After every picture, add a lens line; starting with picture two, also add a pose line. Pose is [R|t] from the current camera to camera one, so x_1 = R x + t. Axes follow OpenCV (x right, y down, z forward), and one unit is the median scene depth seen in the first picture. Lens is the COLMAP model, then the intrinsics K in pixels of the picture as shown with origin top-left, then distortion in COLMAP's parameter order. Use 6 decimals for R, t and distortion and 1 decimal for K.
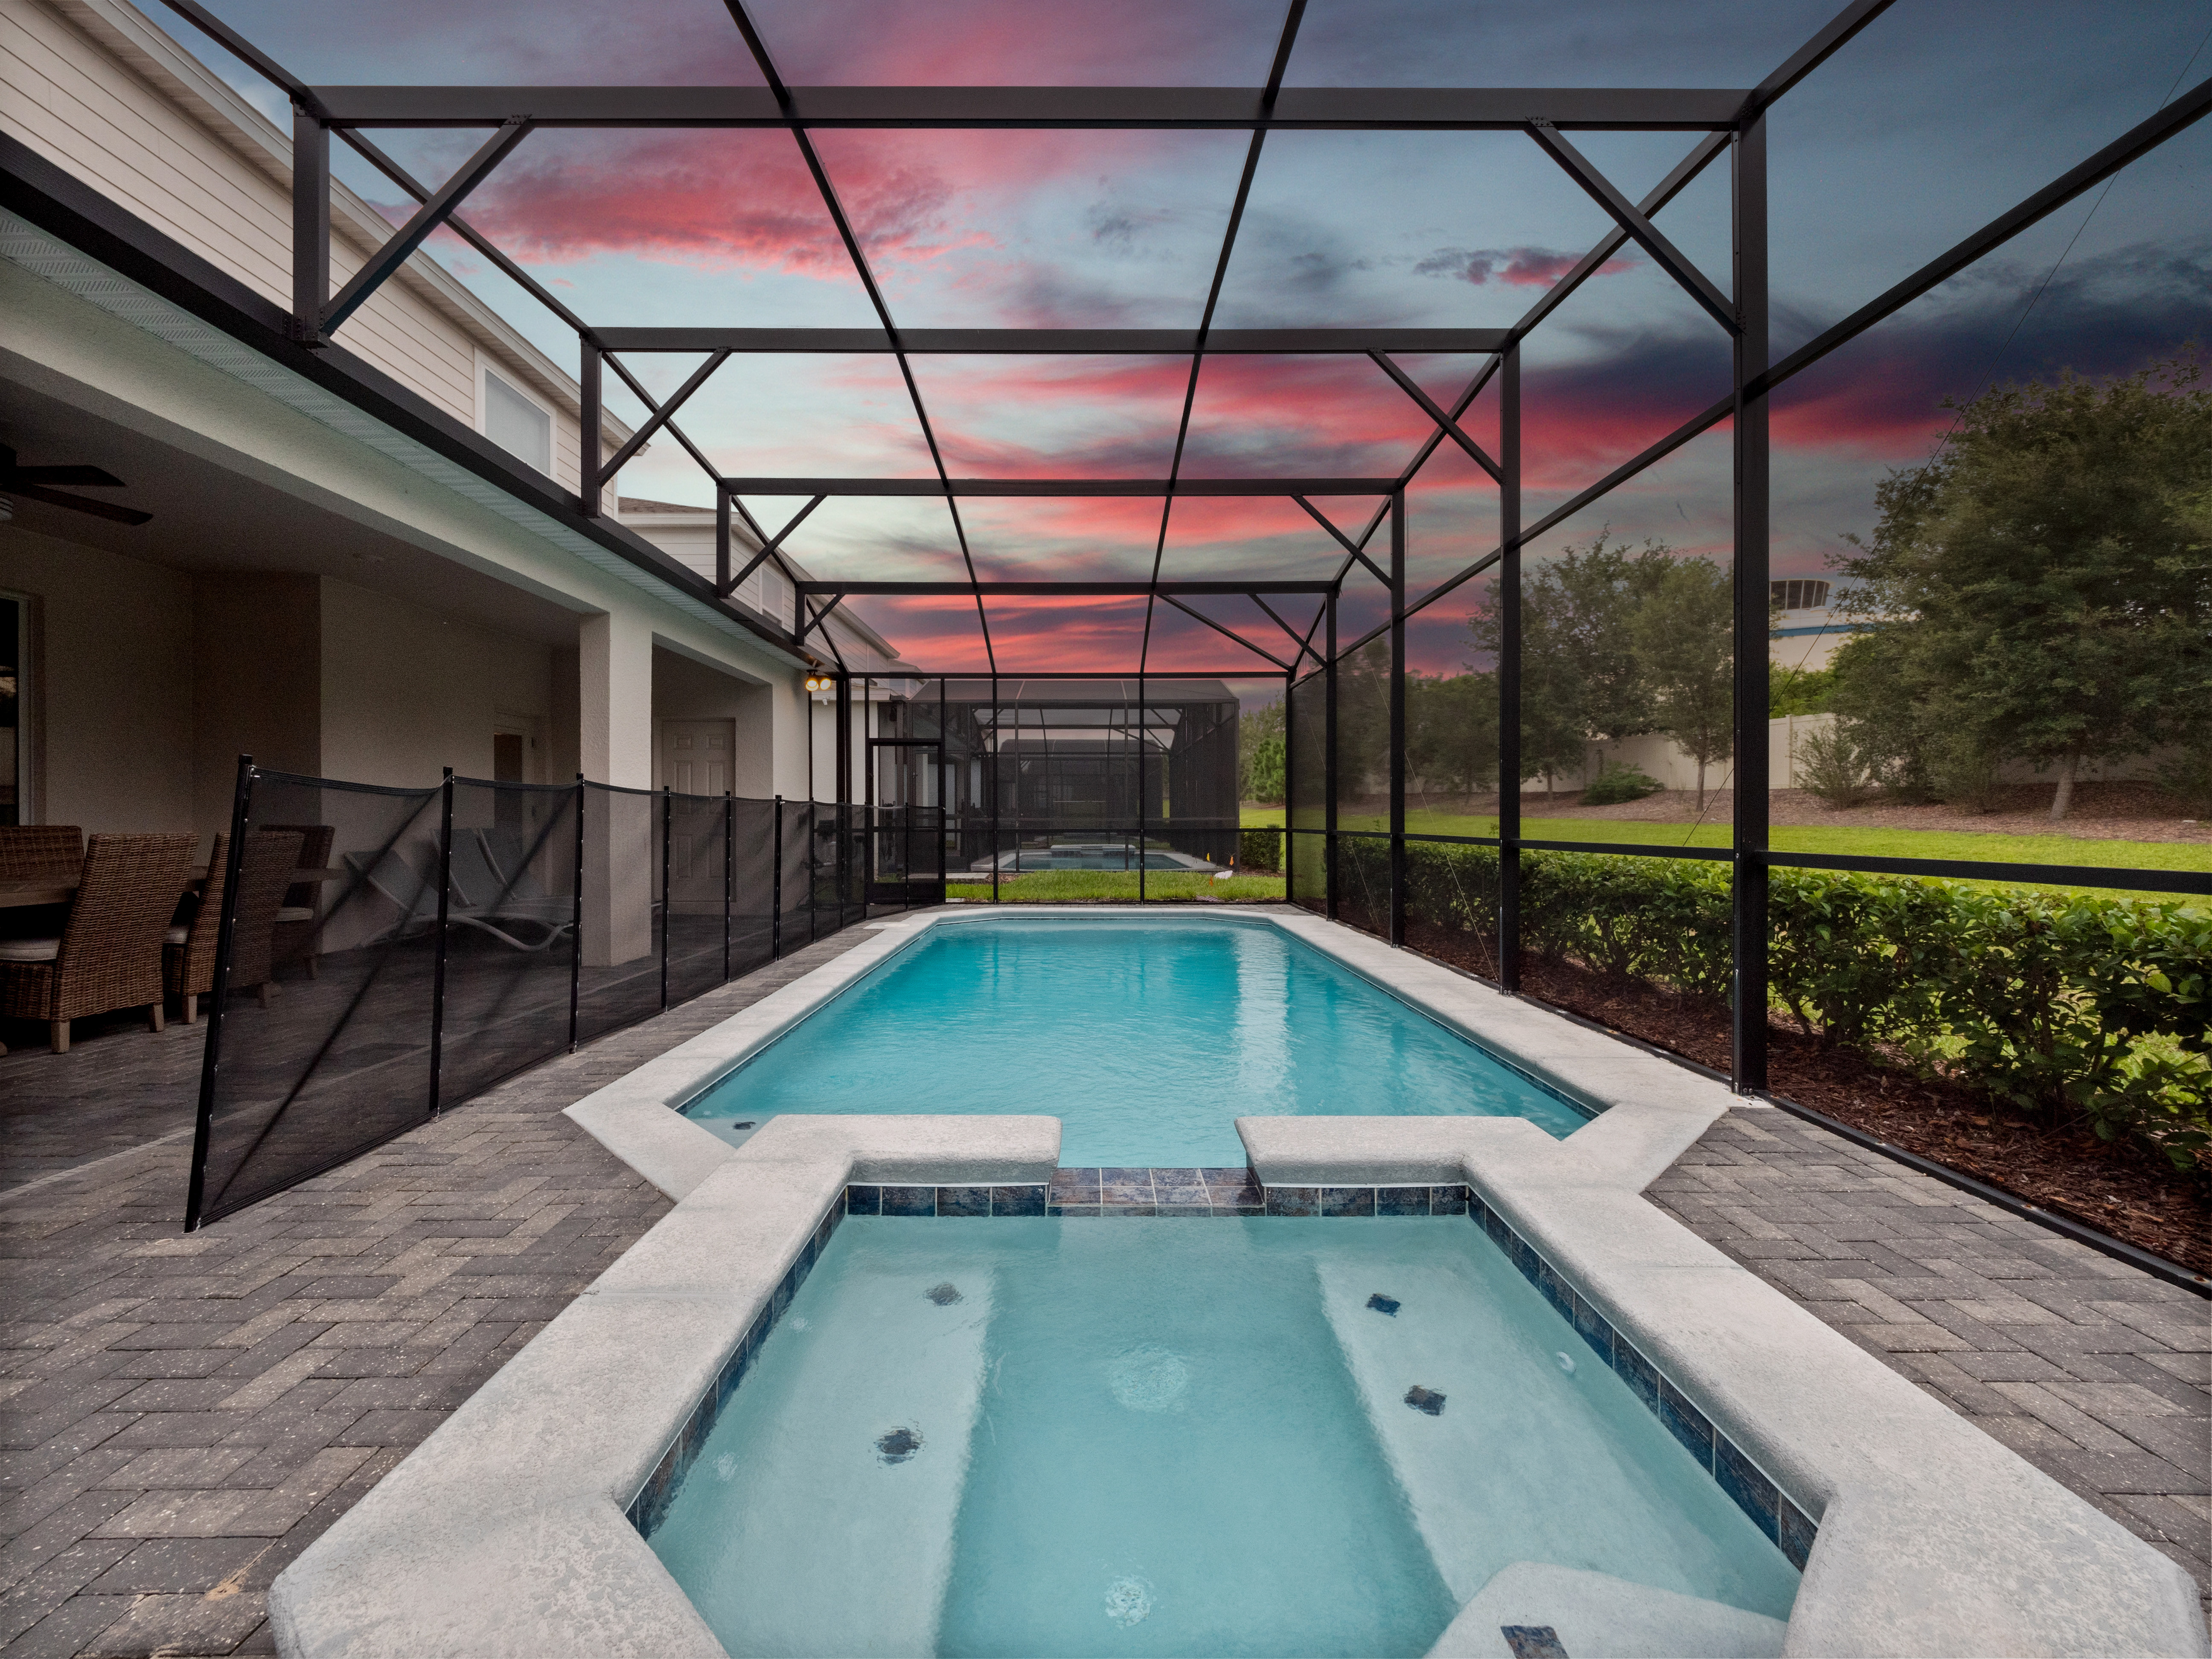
lens RADIAL K [[928.9, 0, 1077.4], [0, 928.9, 812.9], [0, 0, 1]] dist [-0.004255, -0.001439]
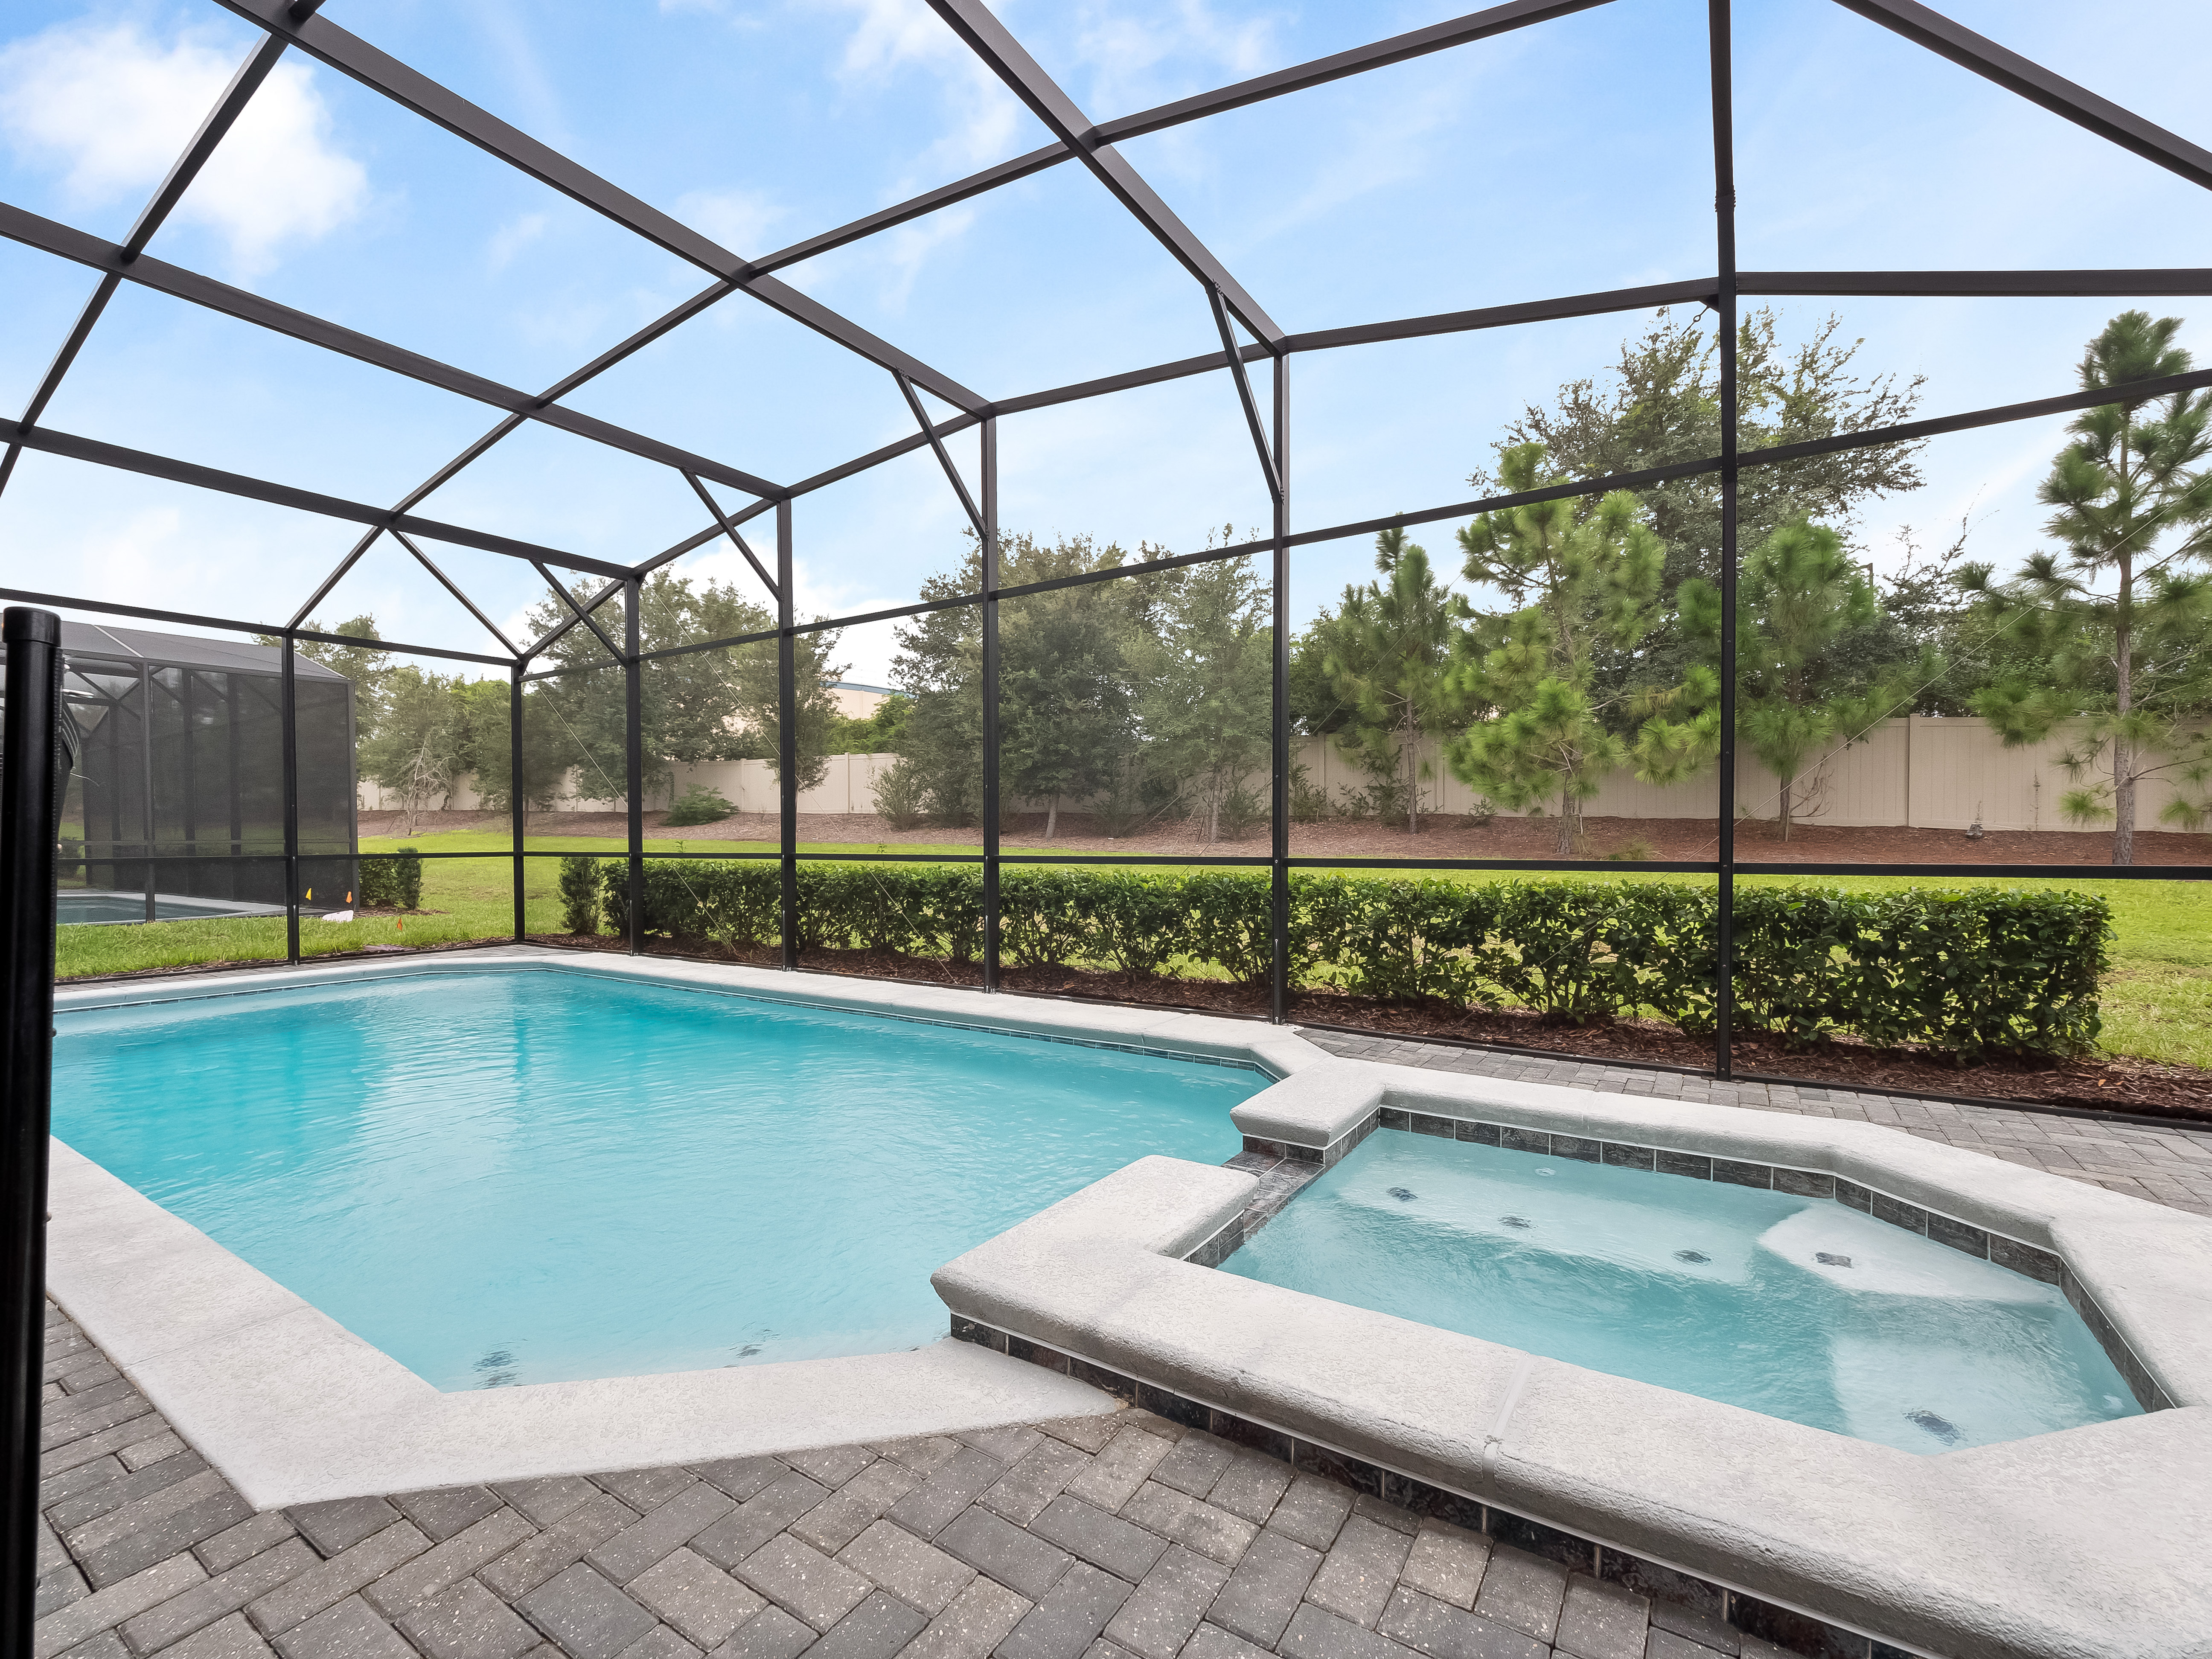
lens RADIAL K [[928.9, 0, 1119.4], [0, 928.9, 855.1], [0, 0, 1]] dist [-0.004255, -0.001439]
pose [[0.546282, -0.021585, 0.837323, -0.147021], [0.002635, 0.999707, 0.024052, -0.000159], [-0.837597, -0.010933, 0.546179, 0.090760]]
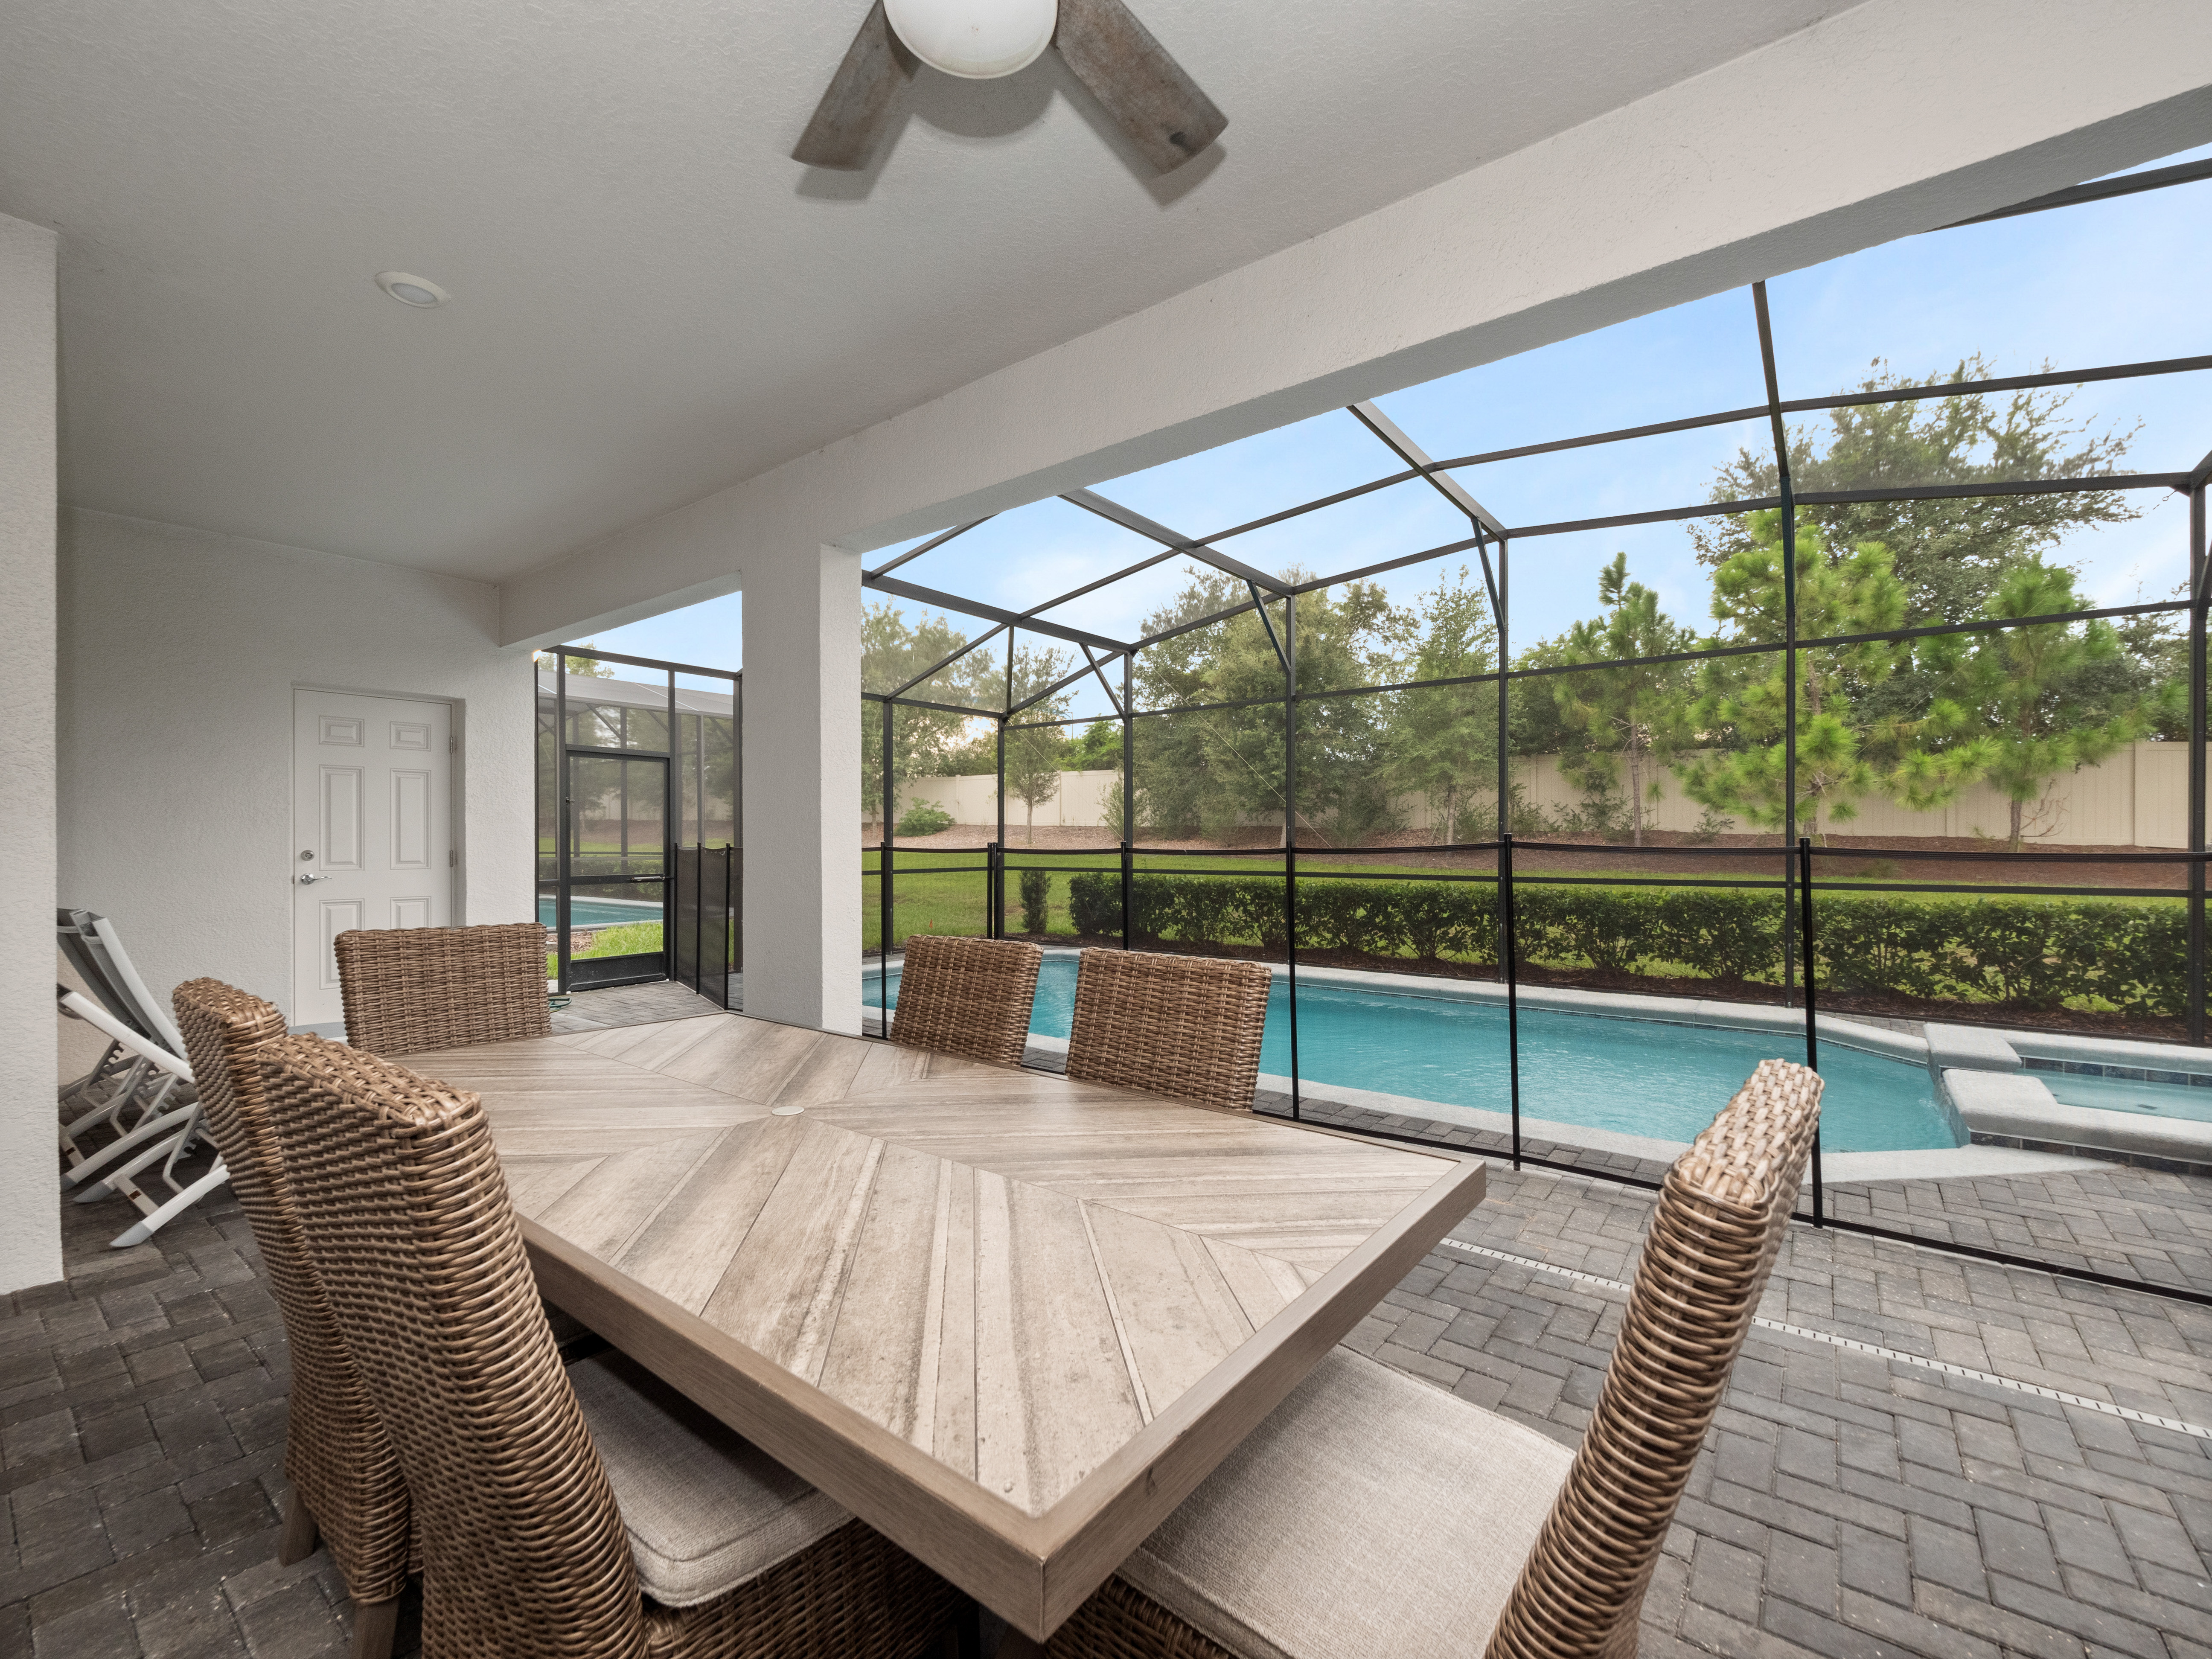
lens RADIAL K [[928.9, 0, 1091.7], [0, 928.9, 845.9], [0, 0, 1]] dist [-0.004255, -0.001439]
pose [[0.613577, -0.007656, 0.789598, -0.385988], [-0.002053, 0.999934, 0.011291, -0.012651], [-0.789632, -0.008549, 0.613521, 0.210512]]
